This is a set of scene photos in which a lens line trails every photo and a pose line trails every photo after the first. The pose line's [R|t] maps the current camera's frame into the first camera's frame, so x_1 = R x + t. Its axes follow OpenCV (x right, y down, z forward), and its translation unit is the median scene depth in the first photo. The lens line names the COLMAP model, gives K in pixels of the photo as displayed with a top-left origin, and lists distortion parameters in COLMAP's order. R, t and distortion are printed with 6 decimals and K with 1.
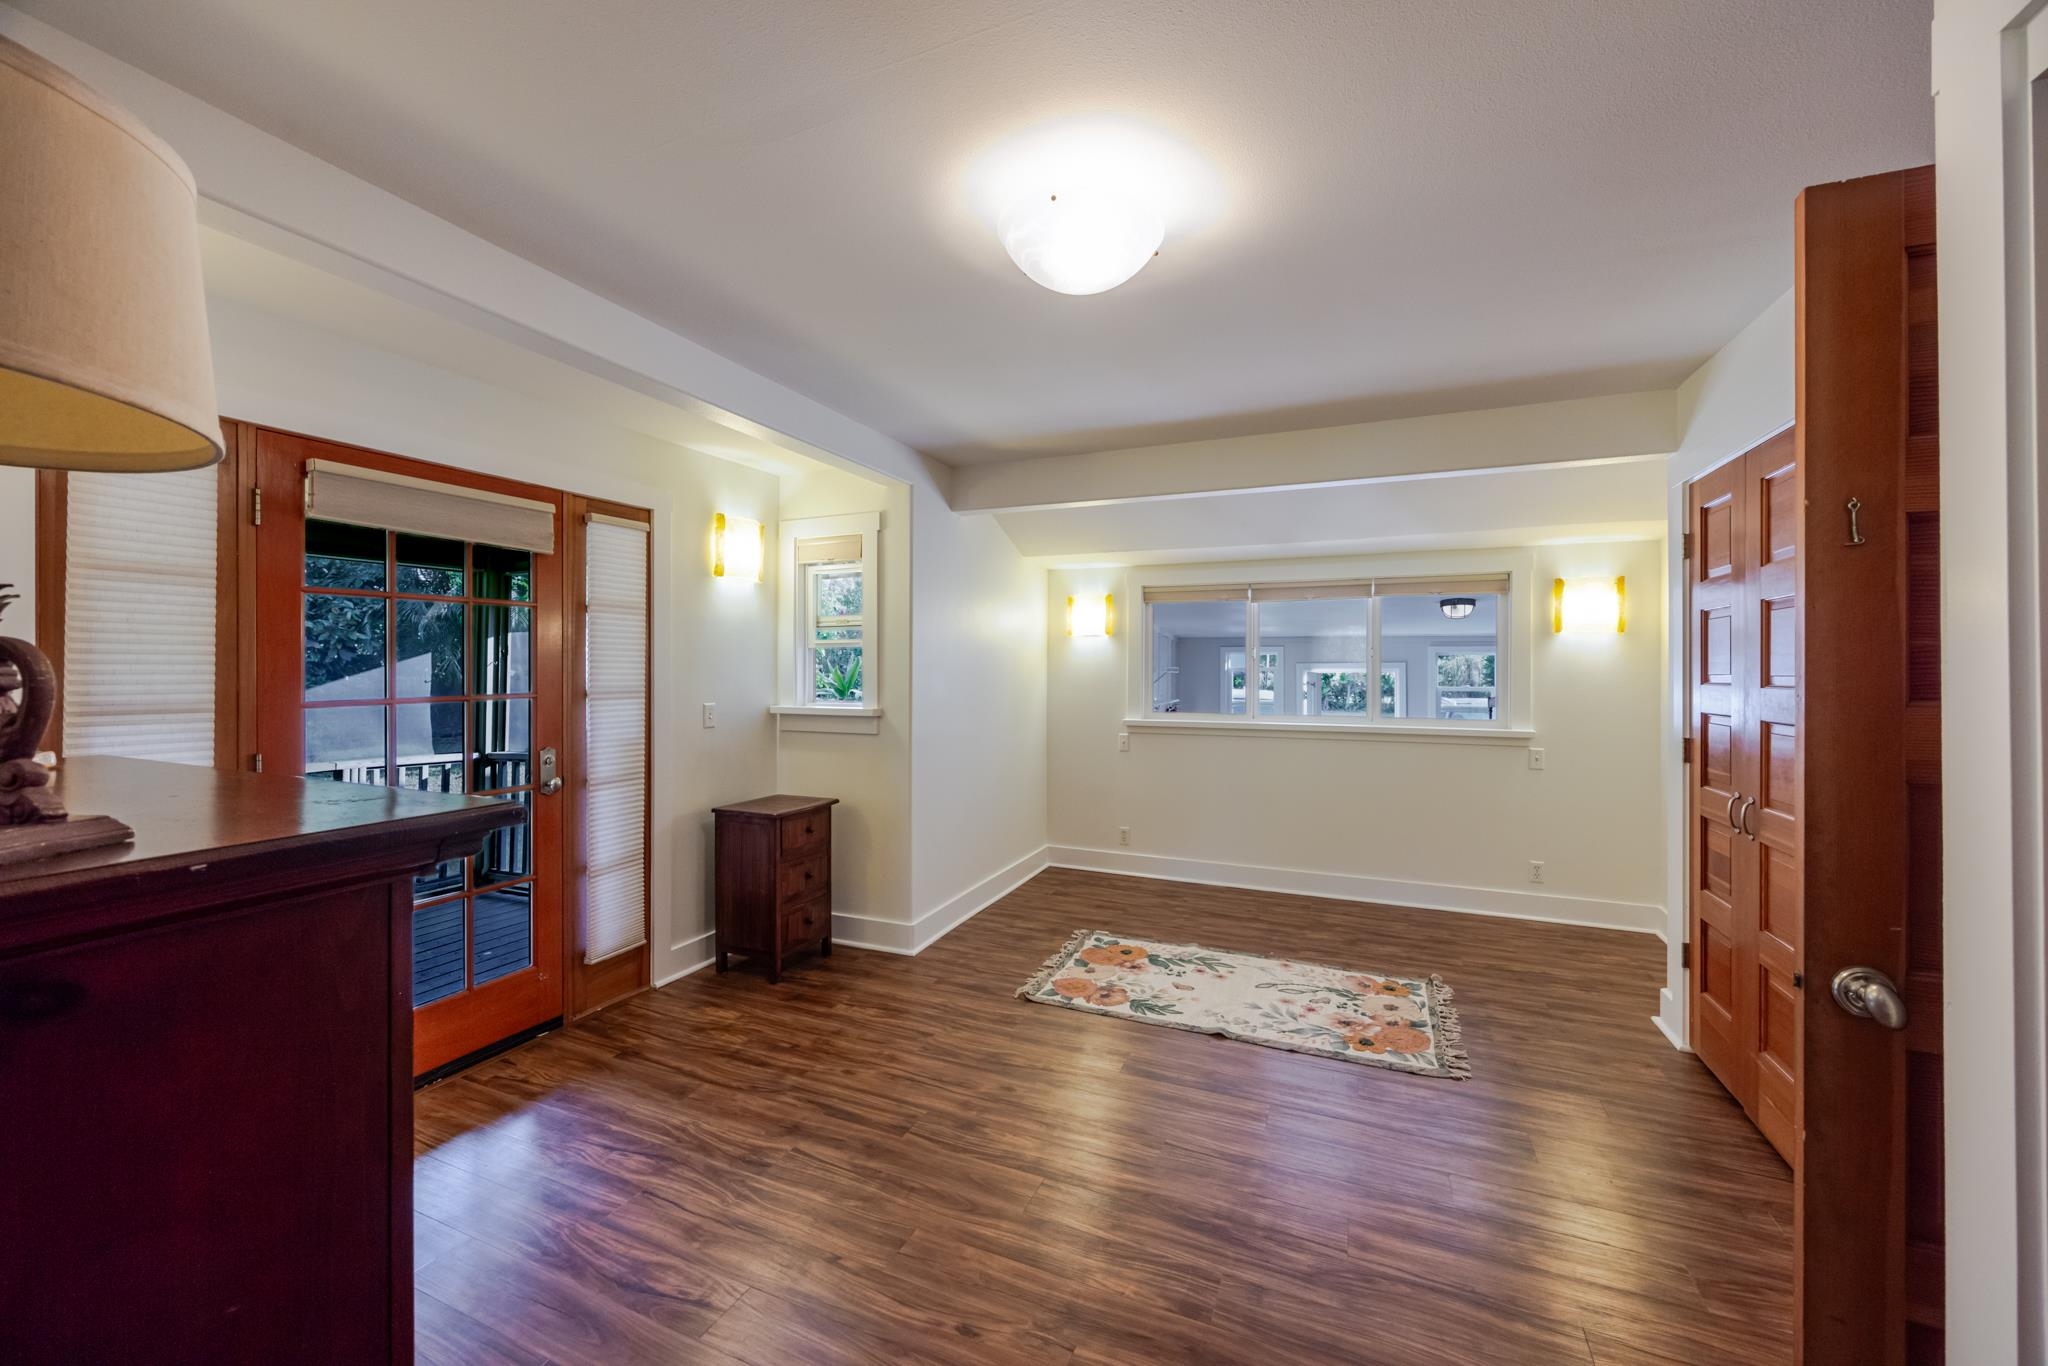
lens RADIAL K [[789.8, 0, 1039.4], [0, 789.8, 674.0], [0, 0, 1]] dist [0.000021, -0.000011]
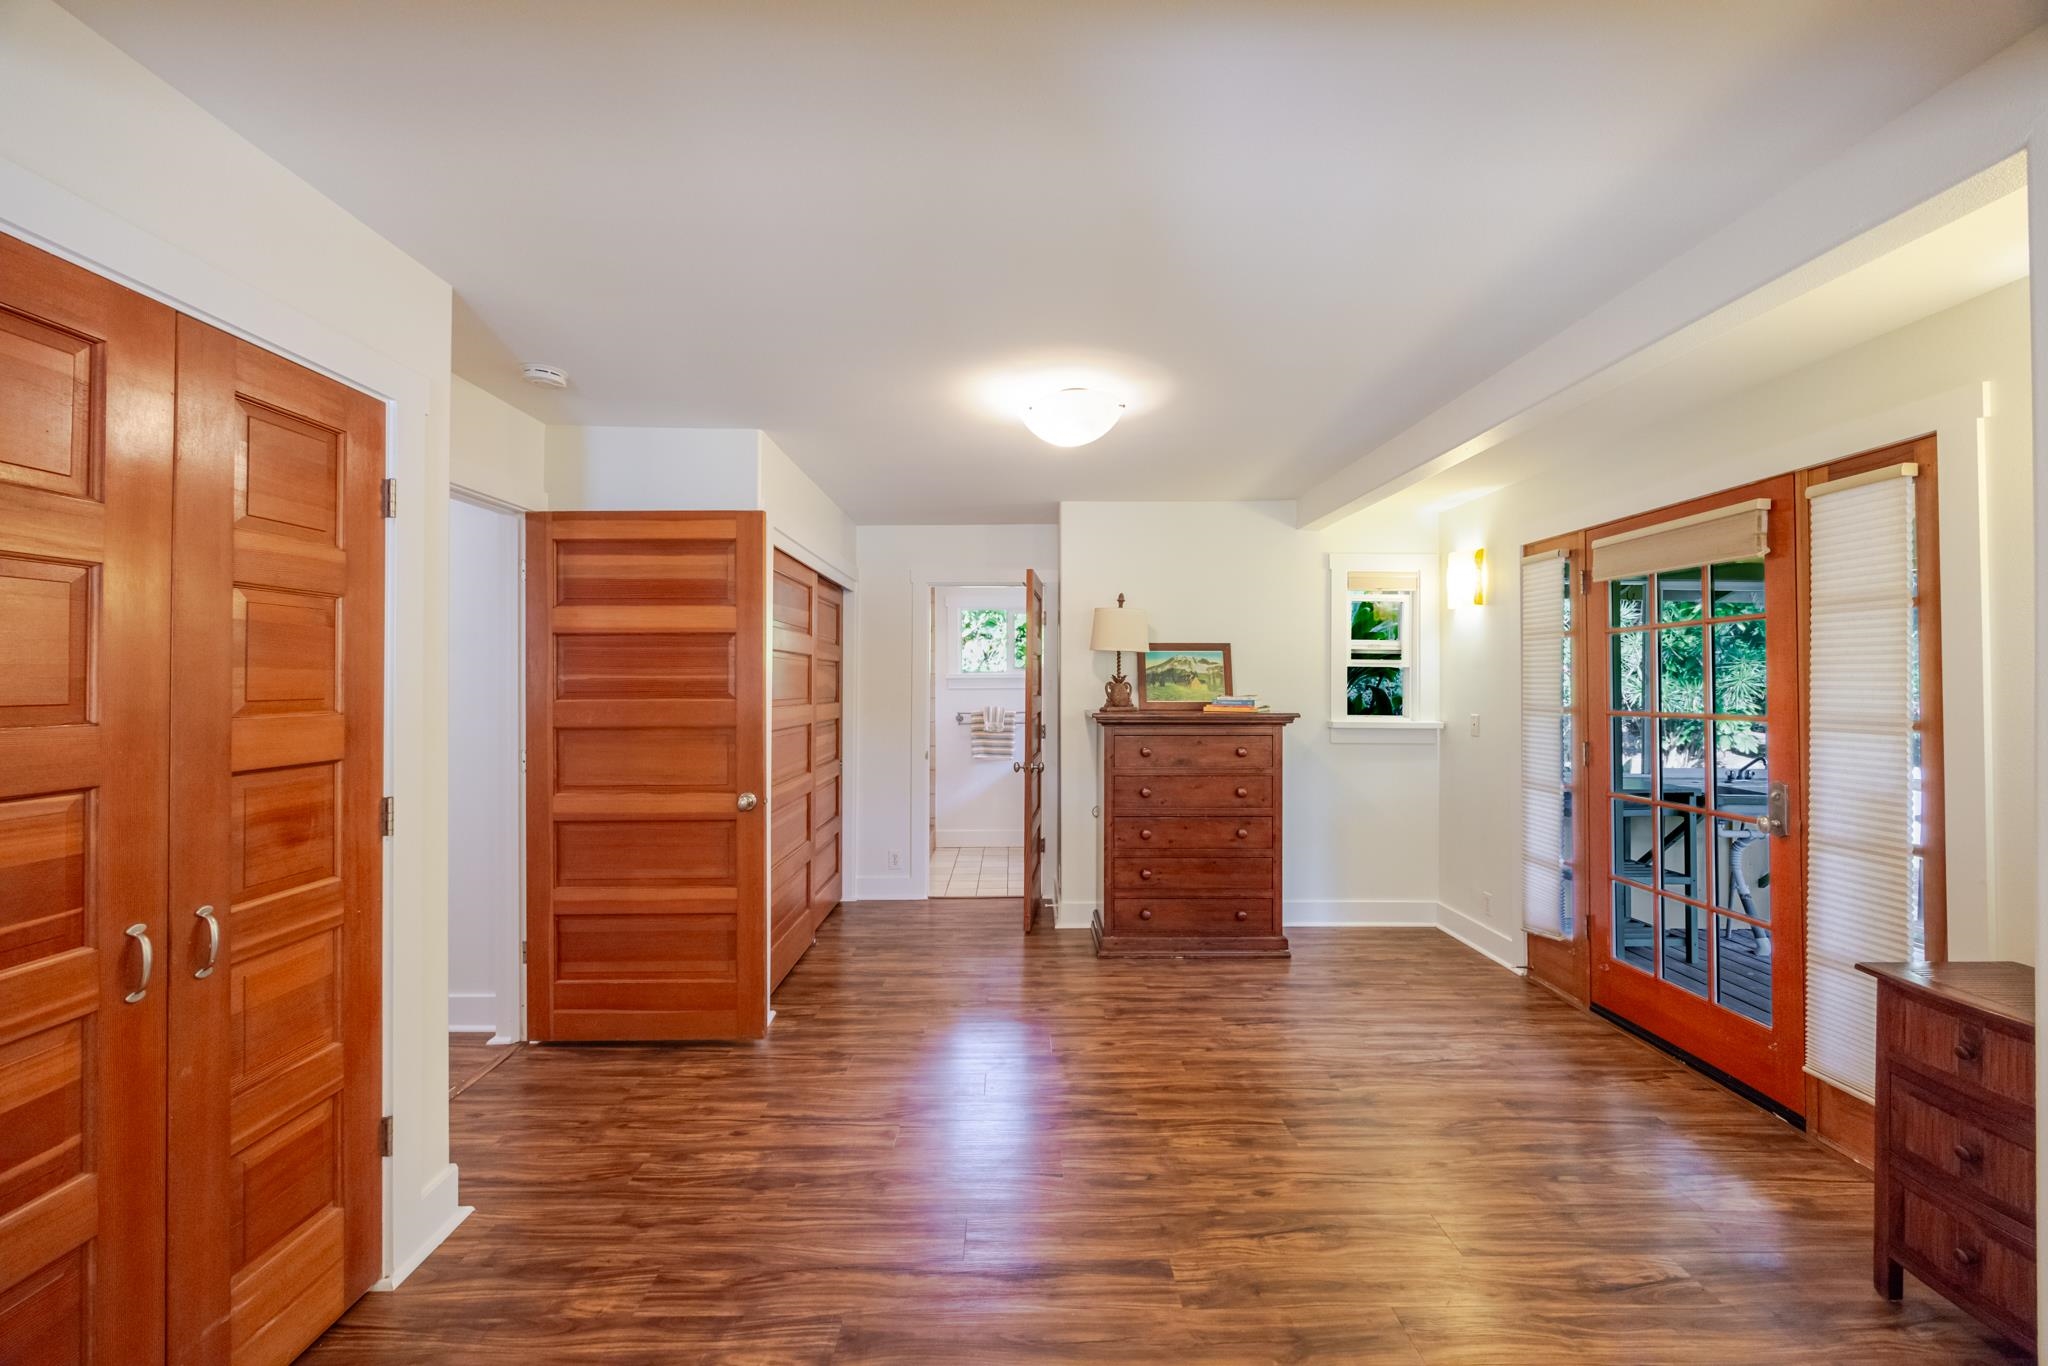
lens RADIAL K [[789.8, 0, 1039.4], [0, 789.8, 674.0], [0, 0, 1]] dist [0.000021, -0.000011]
pose [[-0.912494, -0.002384, -0.409083, 0.396162], [-0.001436, 0.999996, -0.002625, -0.016581], [0.409087, -0.001808, -0.912494, 1.273115]]
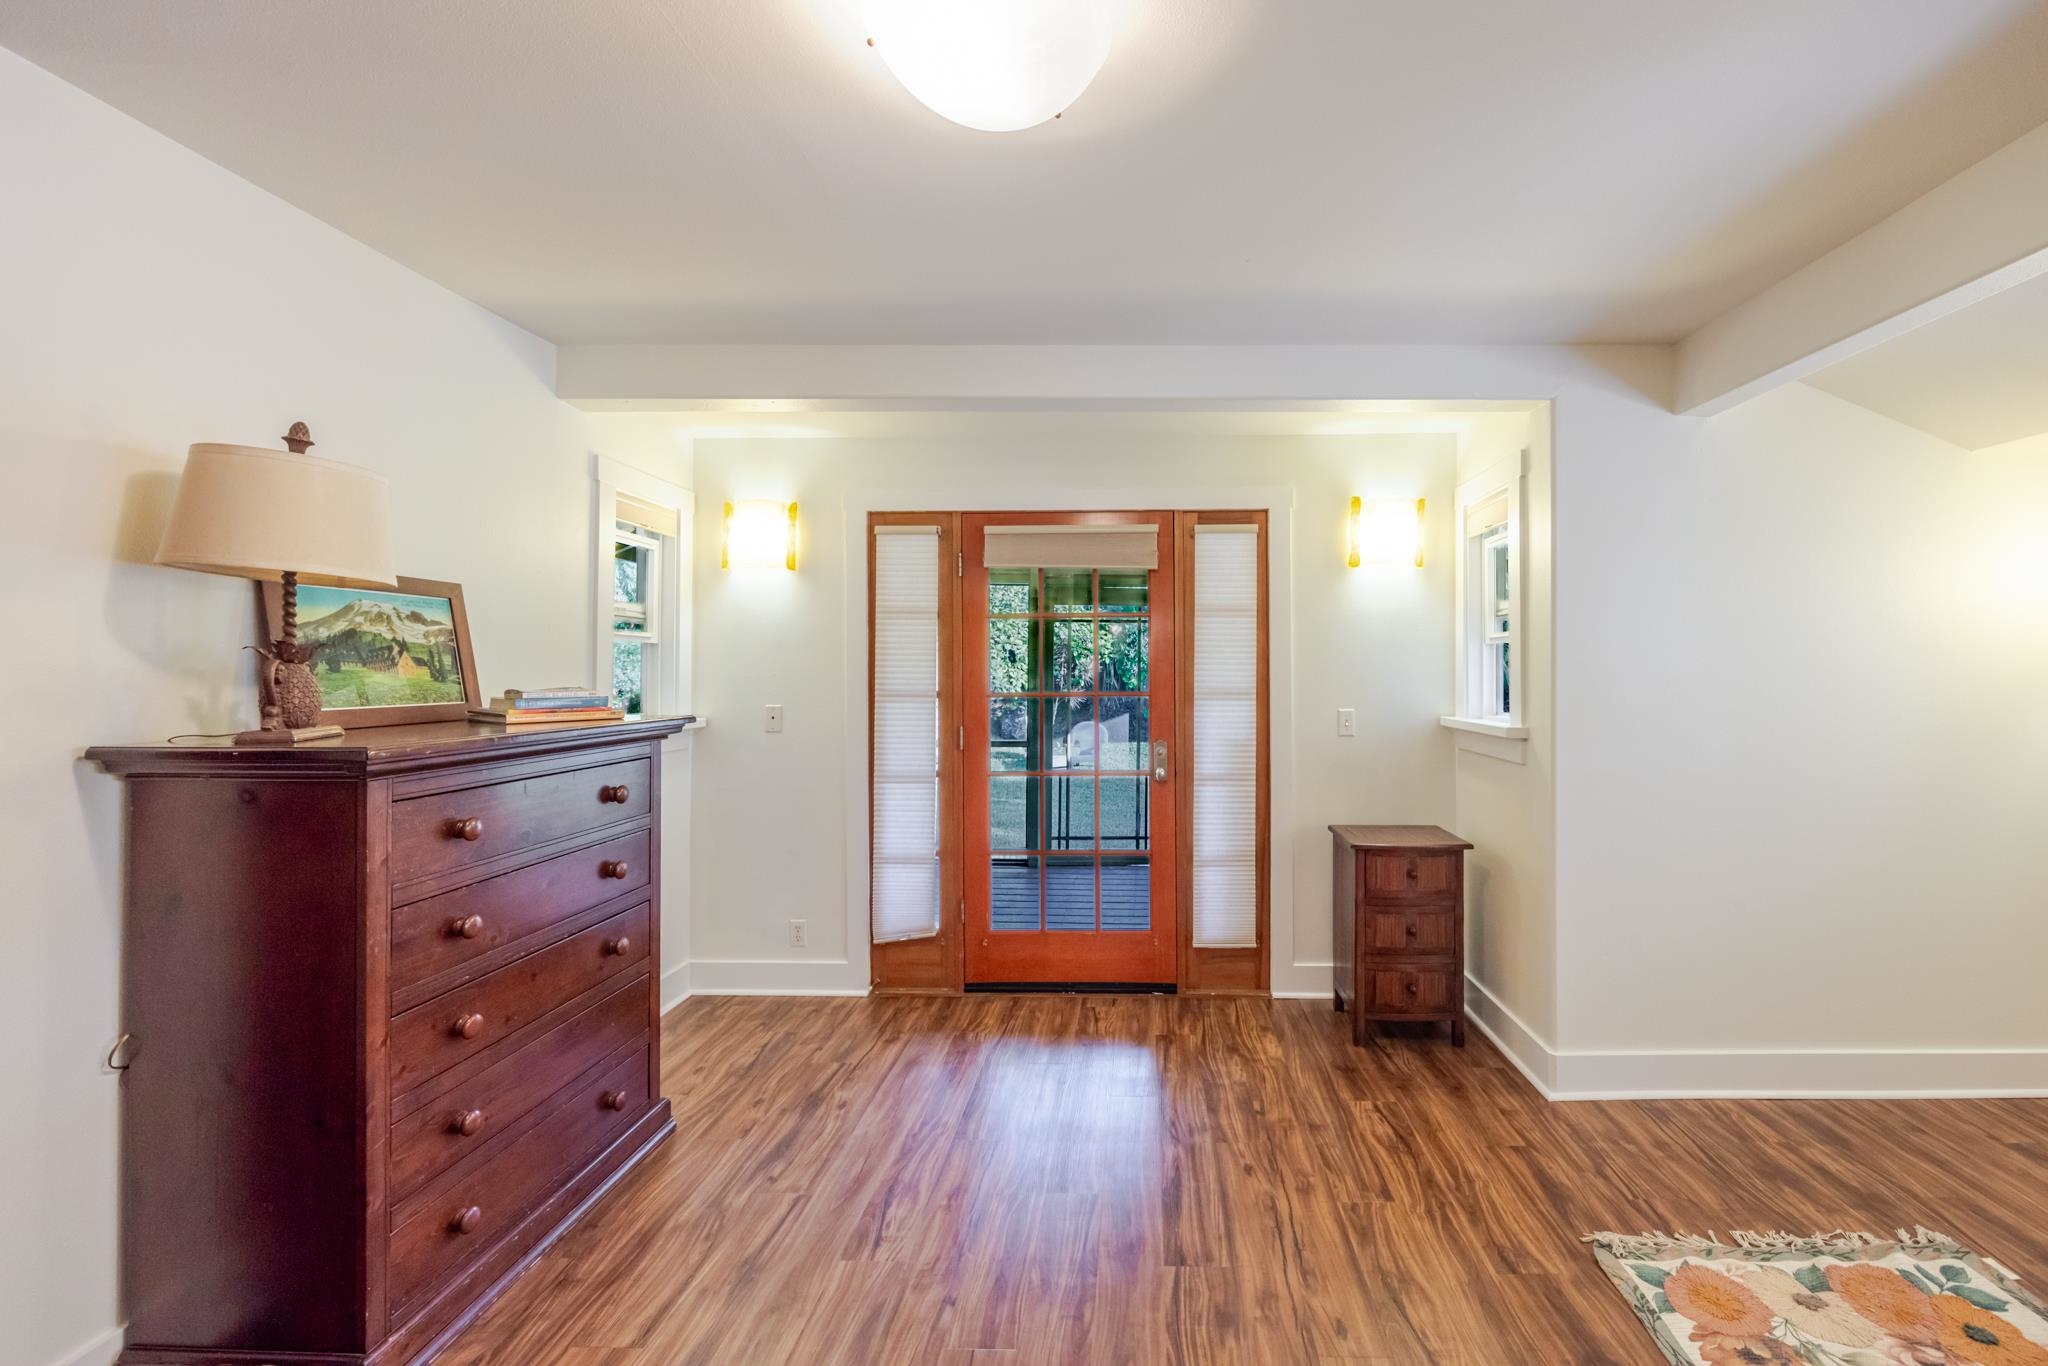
lens RADIAL K [[824.4, 0, 1113.5], [0, 824.4, 666.0], [0, 0, 1]] dist [-0.001430, 0.000008]
pose [[0.370336, -0.002466, -0.928895, 0.391847], [-0.007826, 0.999953, -0.005775, -0.004672], [0.928865, 0.009409, 0.370299, 0.440234]]
